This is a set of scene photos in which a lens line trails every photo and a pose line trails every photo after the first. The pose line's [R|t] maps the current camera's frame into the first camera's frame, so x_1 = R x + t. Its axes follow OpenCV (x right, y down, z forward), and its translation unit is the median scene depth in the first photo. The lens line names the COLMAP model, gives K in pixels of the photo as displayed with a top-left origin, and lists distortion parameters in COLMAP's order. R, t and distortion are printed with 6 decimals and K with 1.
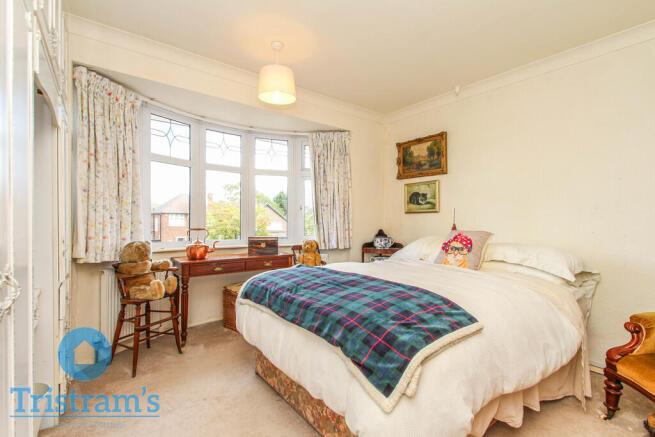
lens RADIAL K [[304.5, 0, 328.5], [0, 304.5, 223.2], [0, 0, 1]] dist [0.002386, 0.000311]
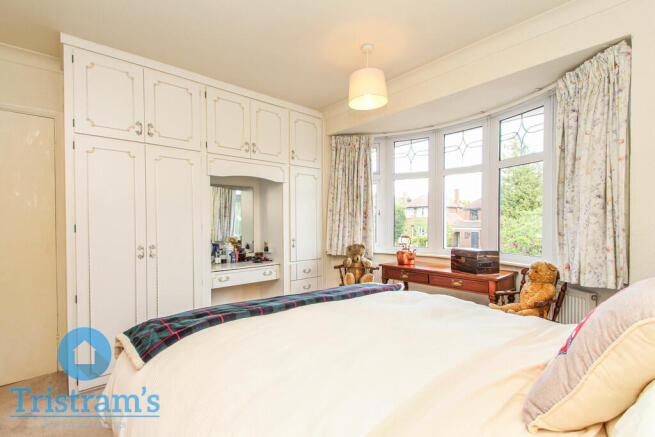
lens RADIAL K [[304.5, 0, 328.5], [0, 304.5, 223.2], [0, 0, 1]] dist [0.002386, 0.000311]
pose [[0.067678, -0.017962, -0.997546, 0.599498], [-0.007727, 0.999799, -0.018527, -0.004662], [0.997677, 0.008962, 0.067525, 0.620188]]
